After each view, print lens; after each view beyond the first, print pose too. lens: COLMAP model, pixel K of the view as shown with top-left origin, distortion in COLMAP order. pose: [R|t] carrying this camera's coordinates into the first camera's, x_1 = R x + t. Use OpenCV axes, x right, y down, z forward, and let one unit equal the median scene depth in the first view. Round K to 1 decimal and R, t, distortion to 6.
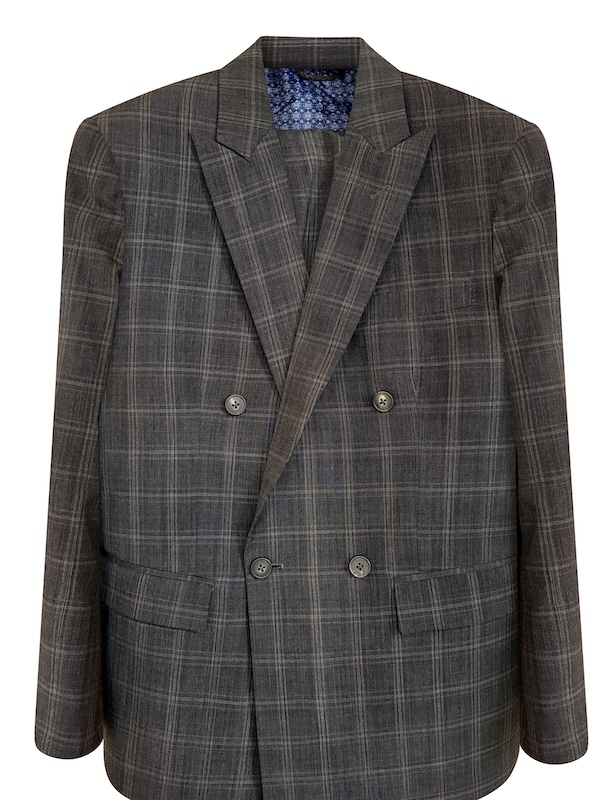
lens RADIAL K [[604.2, 0, 300.0], [0, 604.2, 400.0], [0, 0, 1]] dist [0.000583, -0.000246]
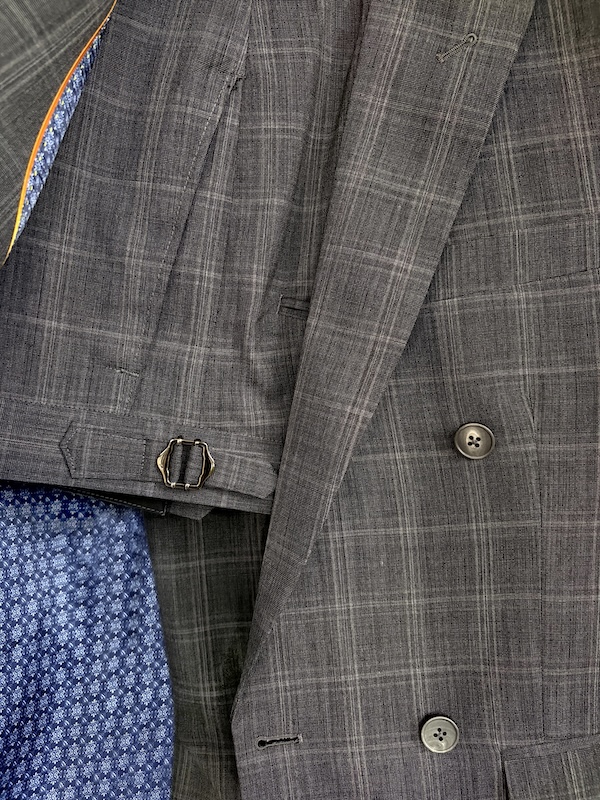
lens RADIAL K [[715.8, 0, 300.0], [0, 715.8, 400.0], [0, 0, 1]] dist [-0.099656, 0.111600]
pose [[0.998324, -0.047409, 0.033183, -0.037629], [0.045850, 0.997877, 0.046252, -0.070834], [-0.035305, -0.044653, 0.998379, 0.369756]]
